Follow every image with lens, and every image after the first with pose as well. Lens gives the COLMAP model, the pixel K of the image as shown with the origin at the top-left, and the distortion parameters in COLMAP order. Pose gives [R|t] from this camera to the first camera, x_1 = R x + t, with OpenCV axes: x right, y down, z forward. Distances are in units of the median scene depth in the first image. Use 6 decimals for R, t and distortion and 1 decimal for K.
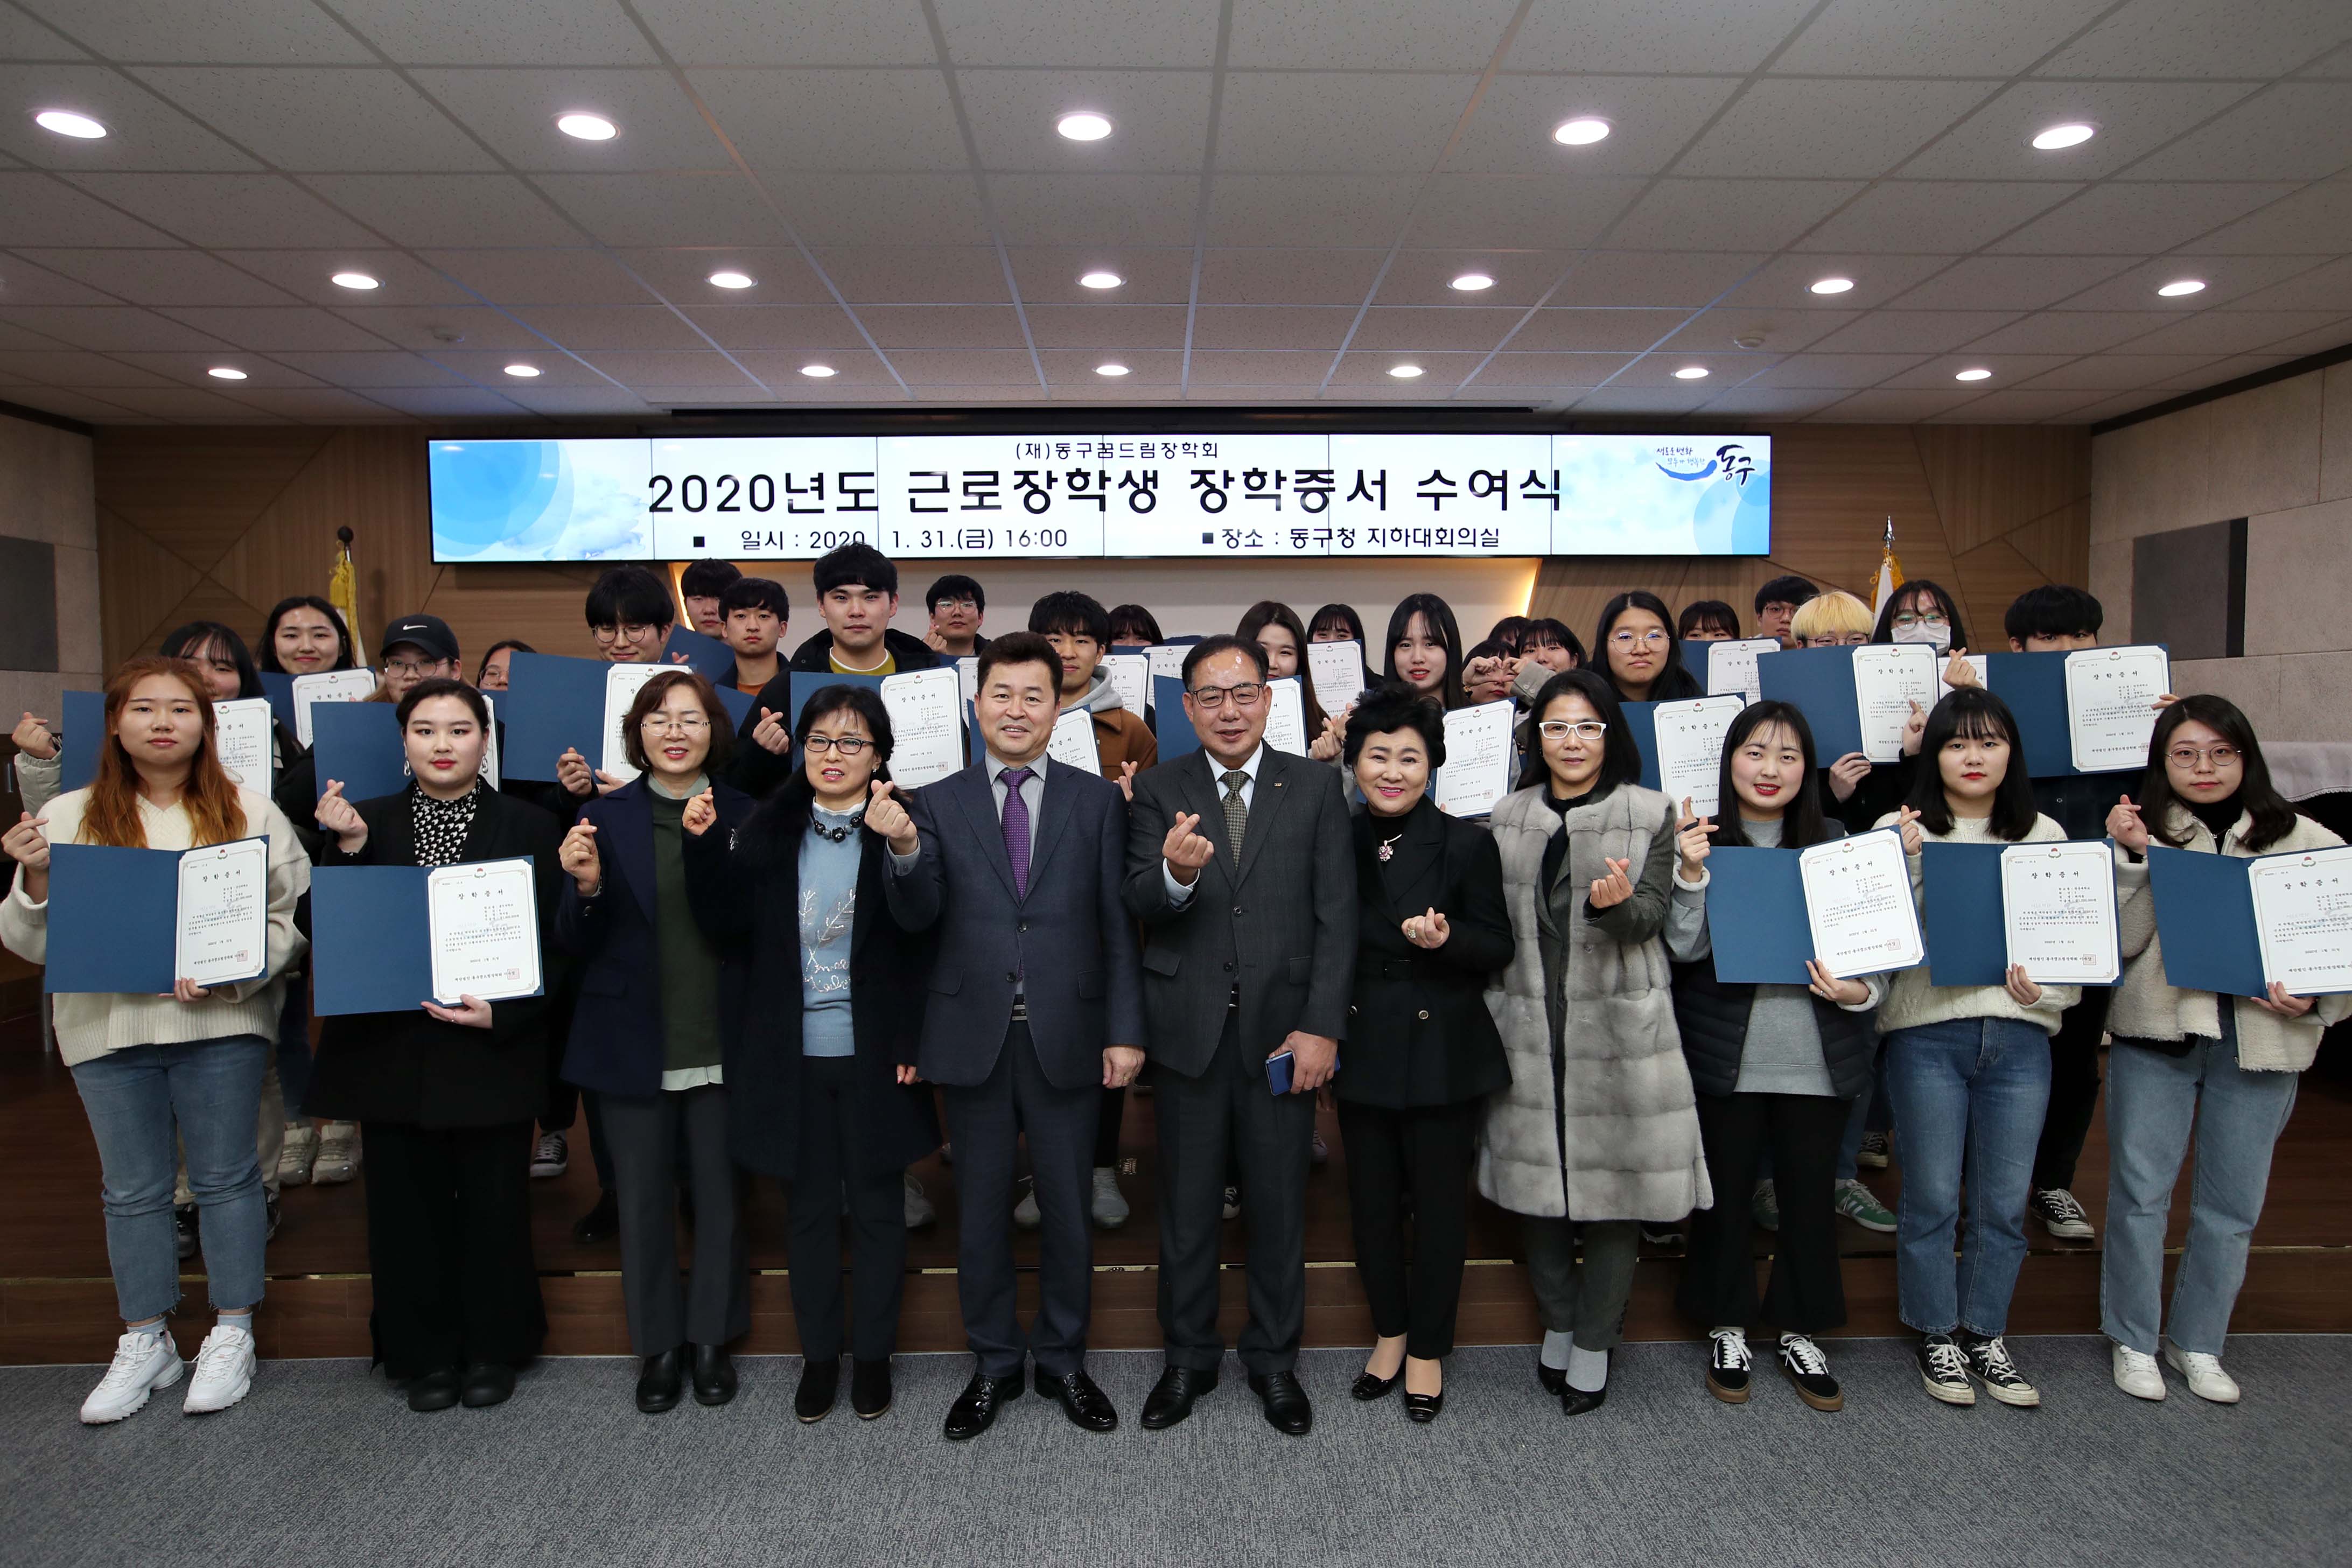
lens RADIAL K [[1403.2, 0, 1176.0], [0, 1403.2, 784.0], [0, 0, 1]] dist [-0.060823, 0.060513]
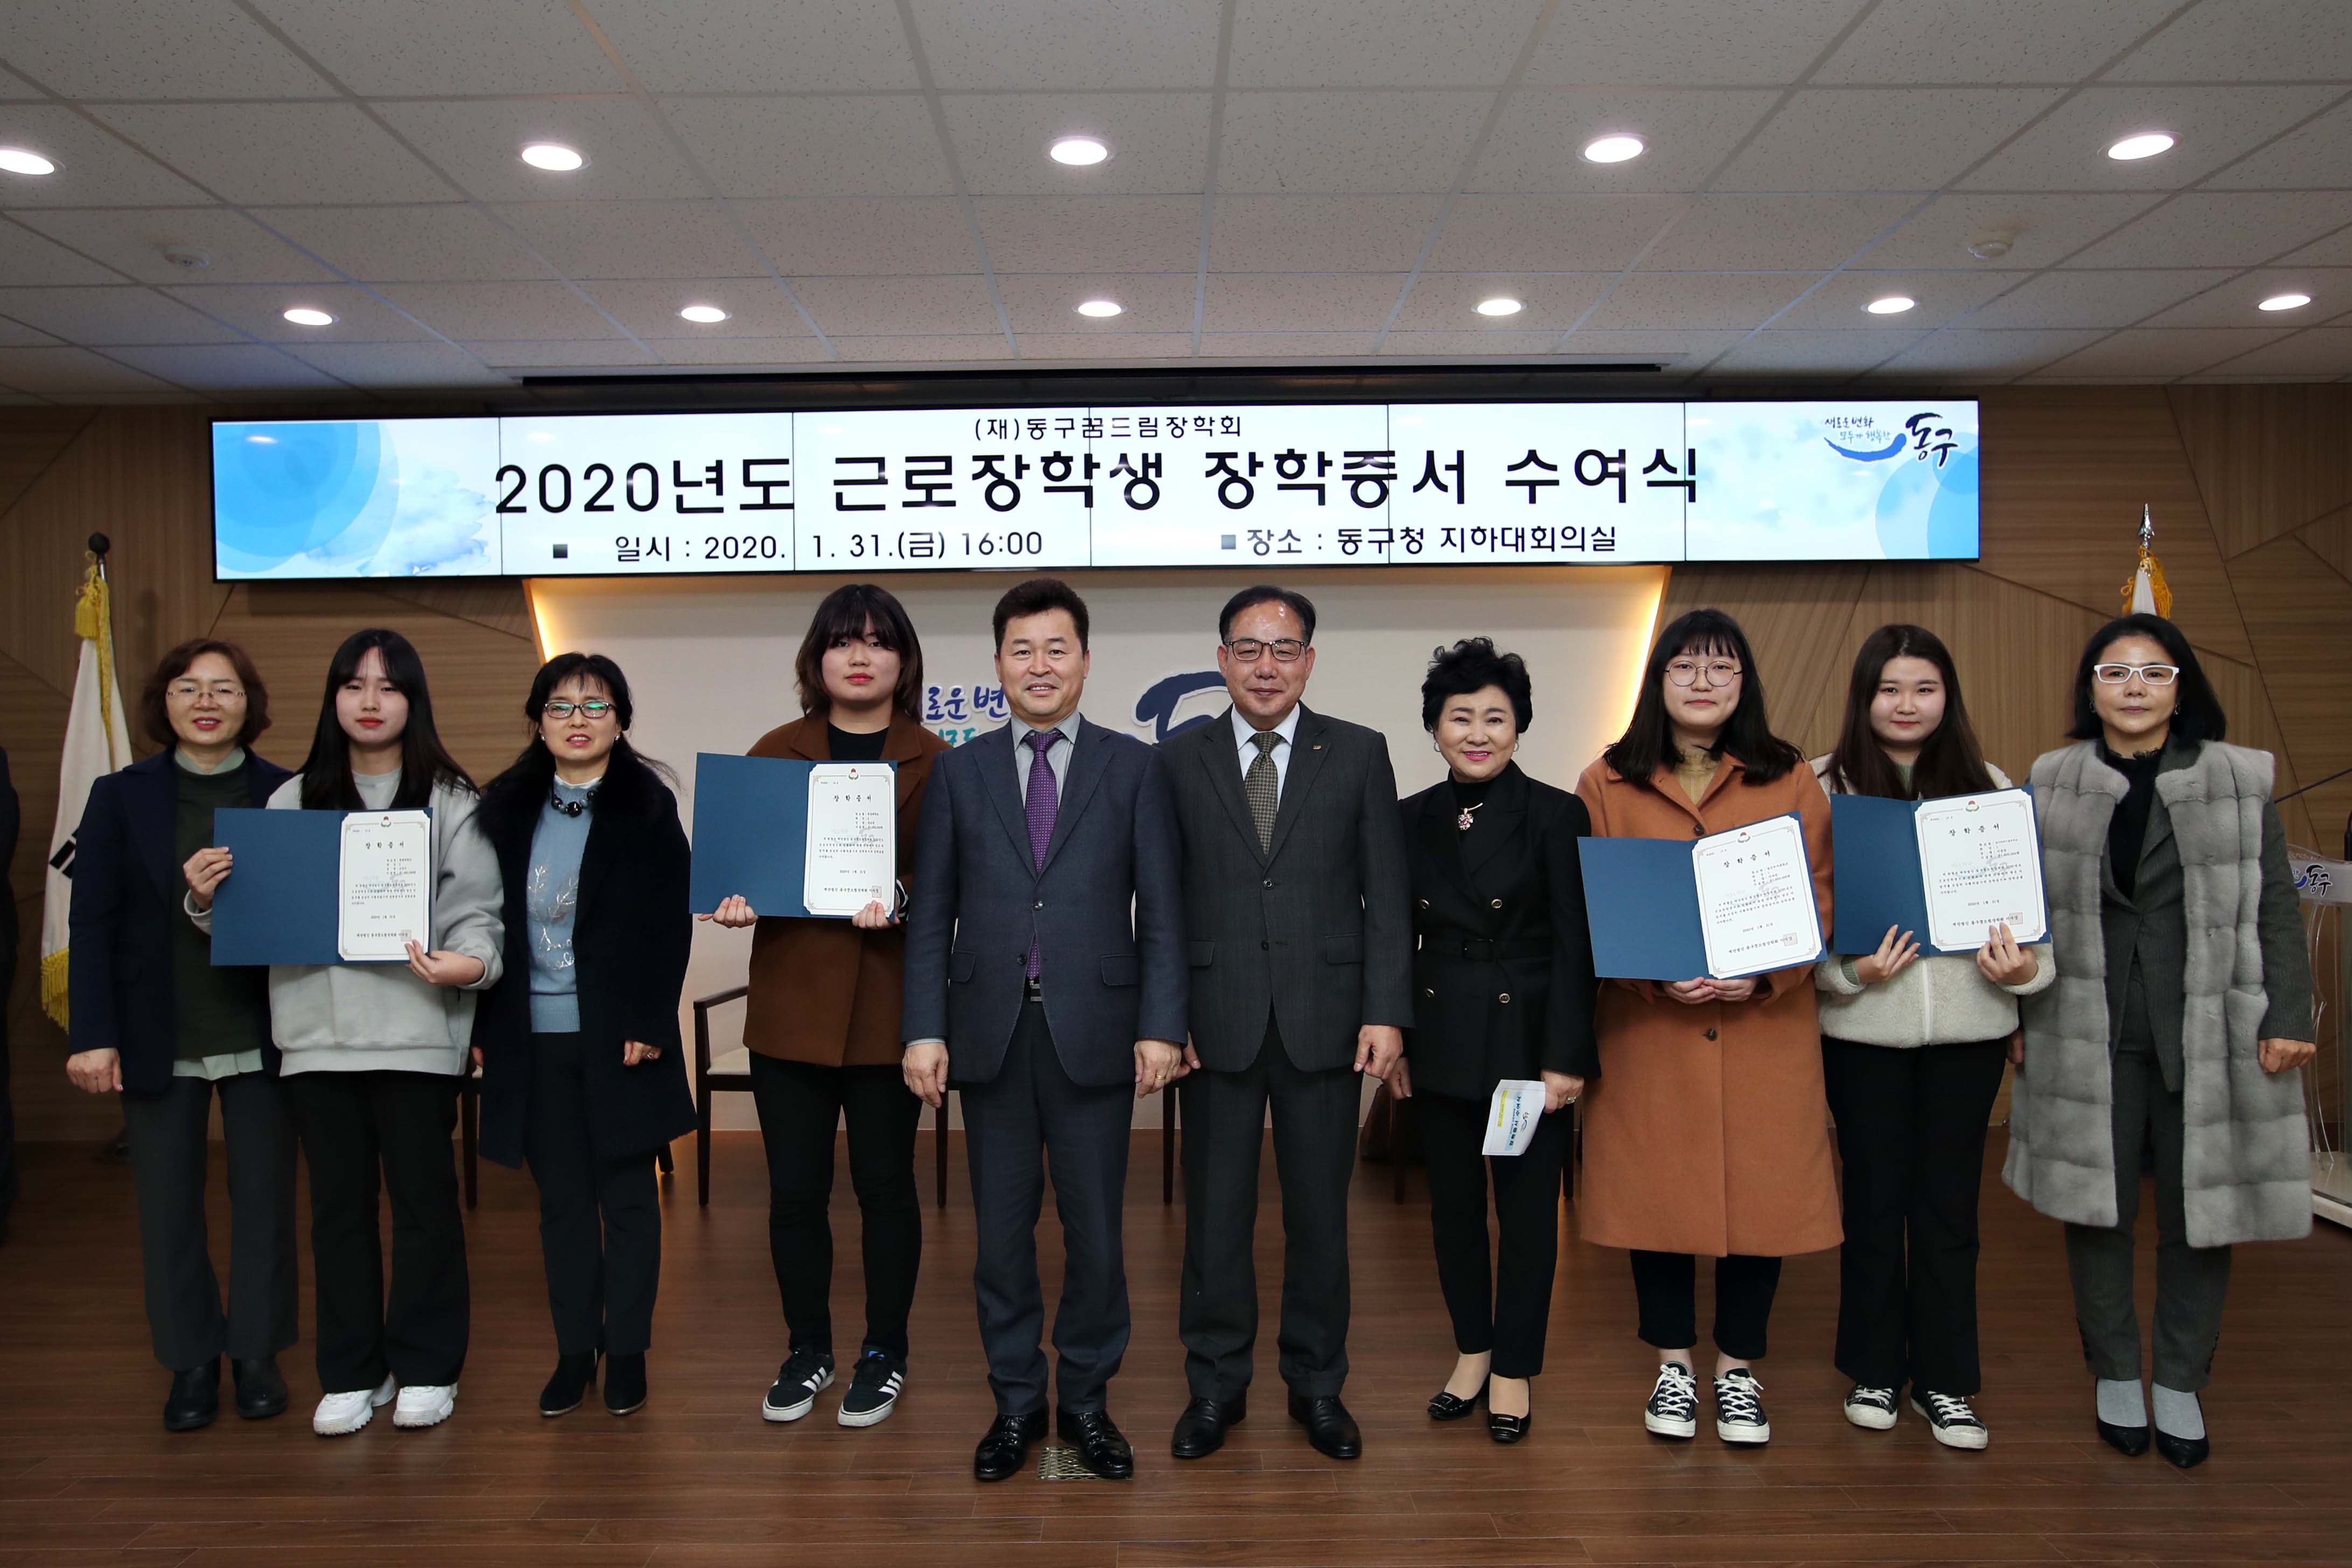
lens RADIAL K [[1572.1, 0, 1147.7], [0, 1572.1, 802.1], [0, 0, 1]] dist [-0.057677, 0.060013]
pose [[0.999709, -0.003477, -0.023857, -0.001076], [0.002664, 0.999418, -0.034008, -0.006737], [0.023961, 0.033934, 0.999137, 0.158722]]
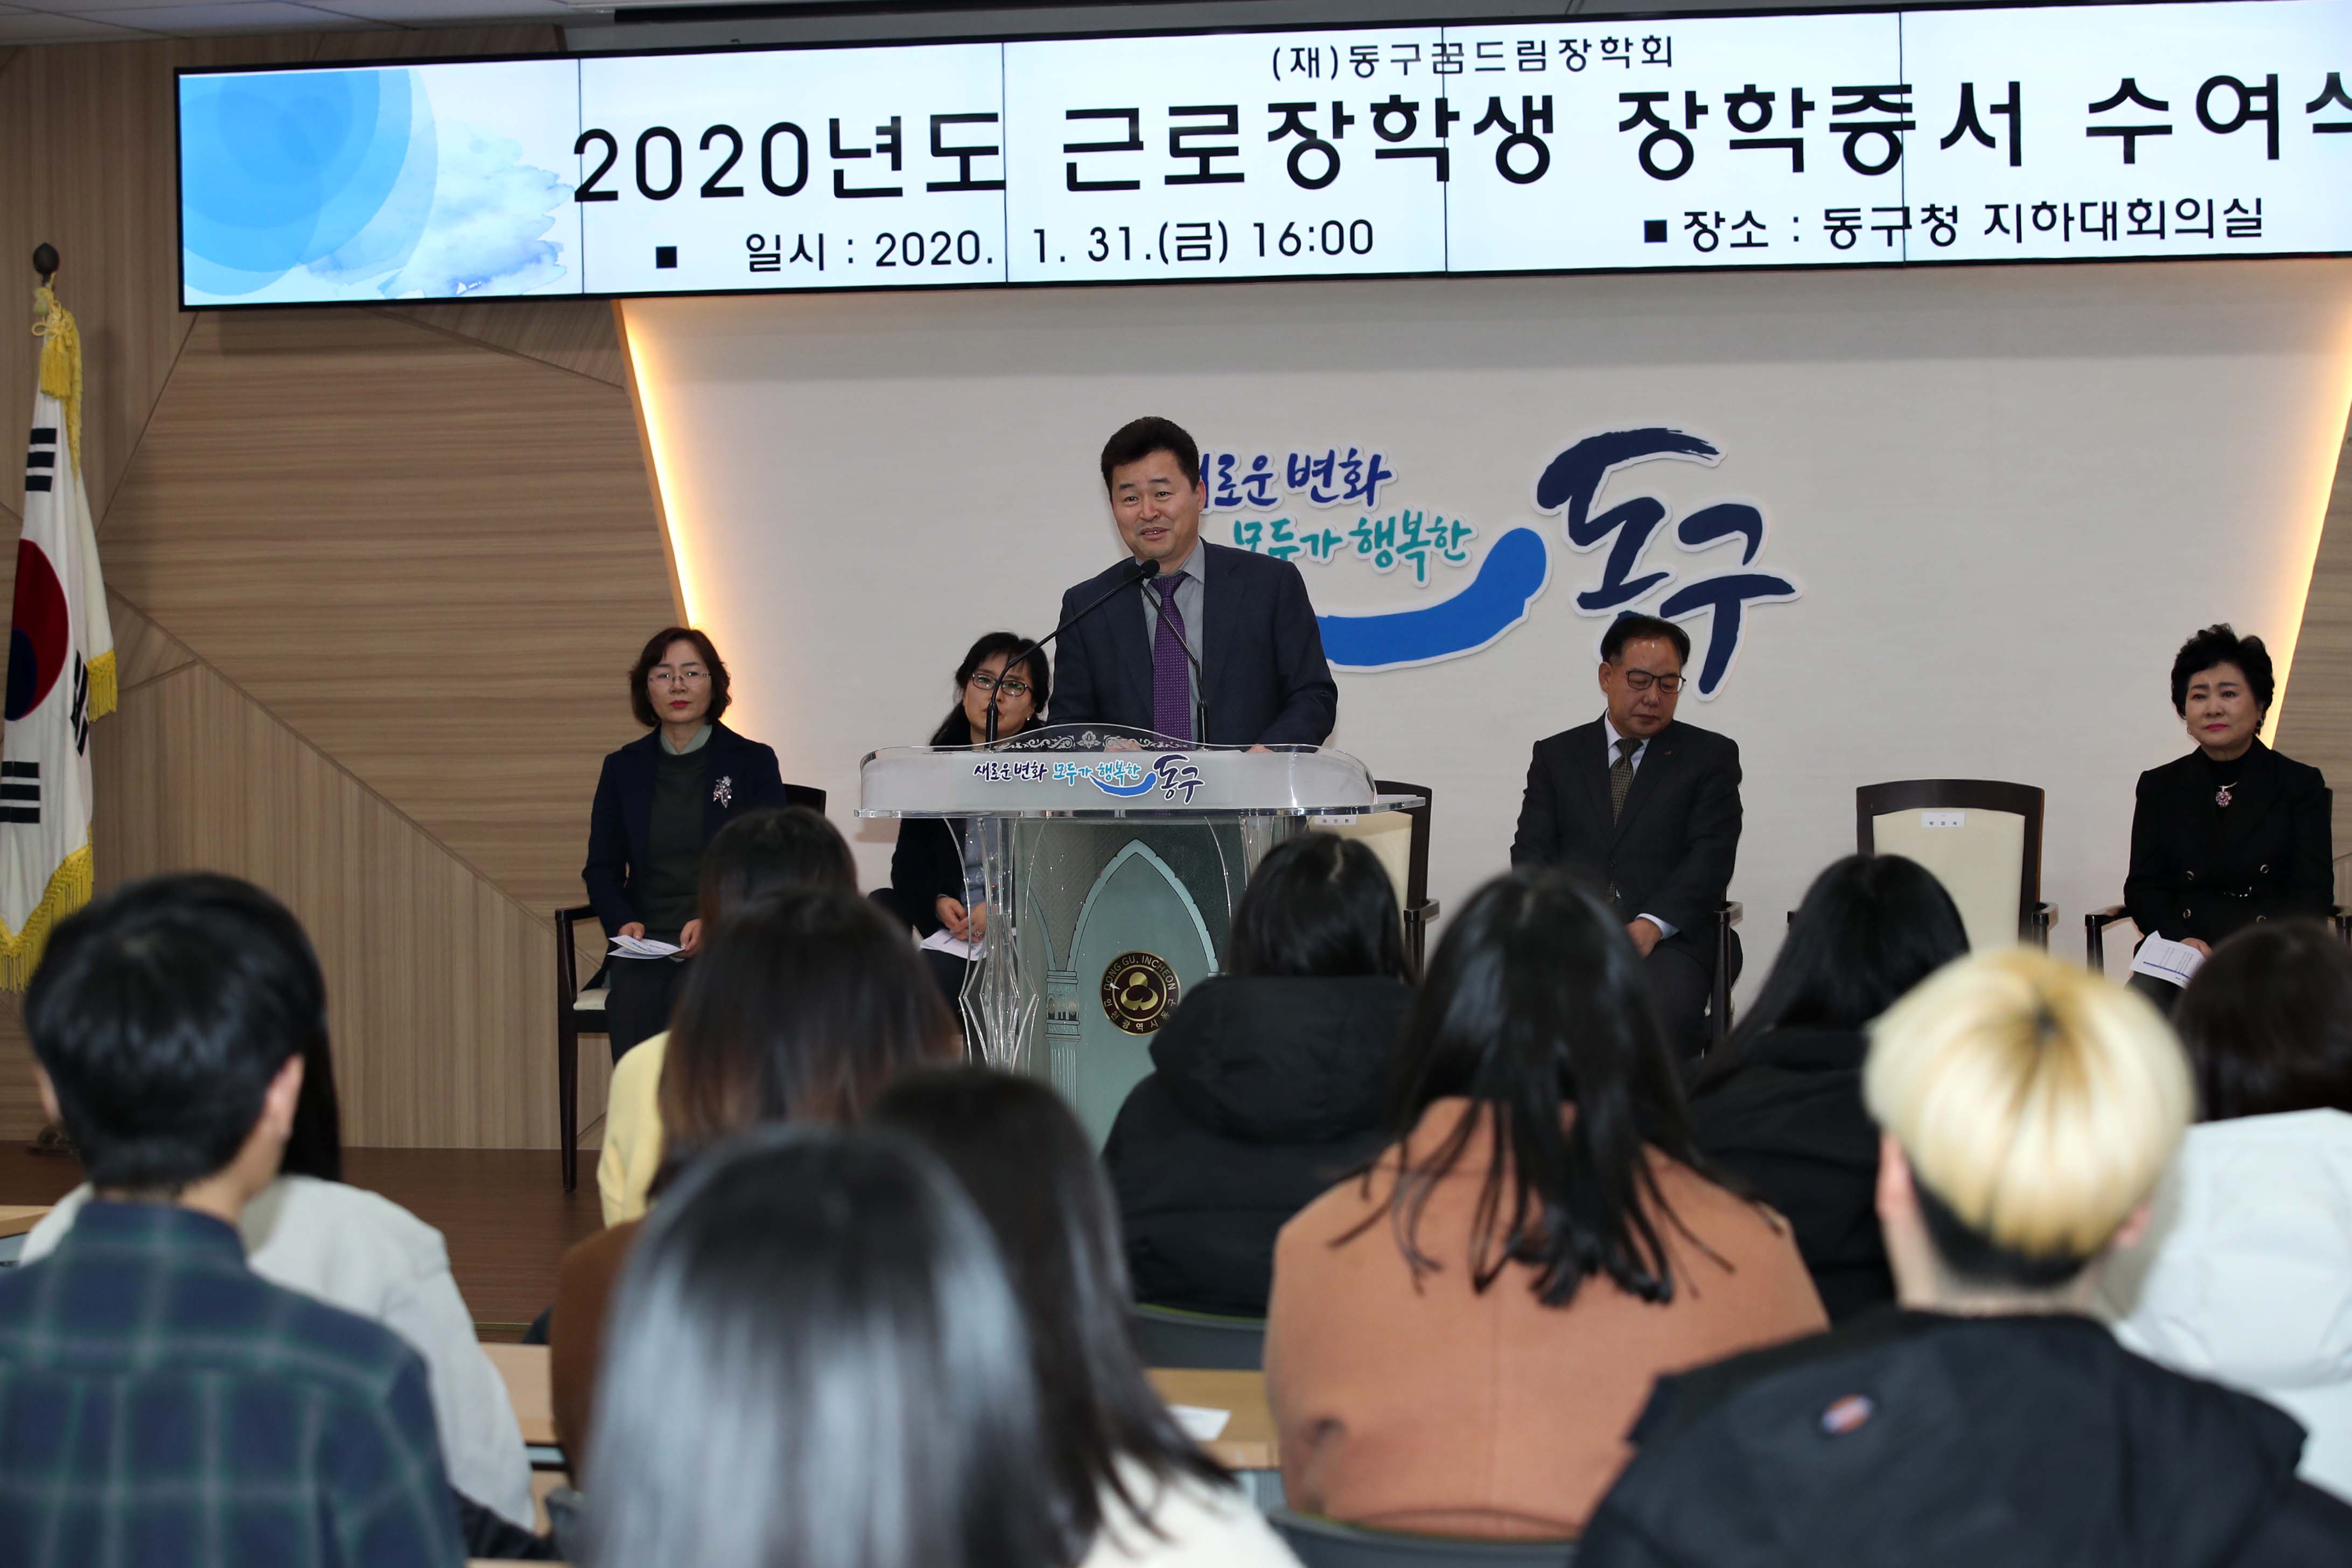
lens RADIAL K [[6225.5, 0, 1176.0], [0, 6225.5, 784.0], [0, 0, 1]] dist [-0.206385, 1.502373]
pose [[0.958925, 0.004651, -0.283623, 0.475247], [-0.007319, 0.999938, -0.008348, 0.034823], [0.283567, 0.010081, 0.958899, -1.108218]]
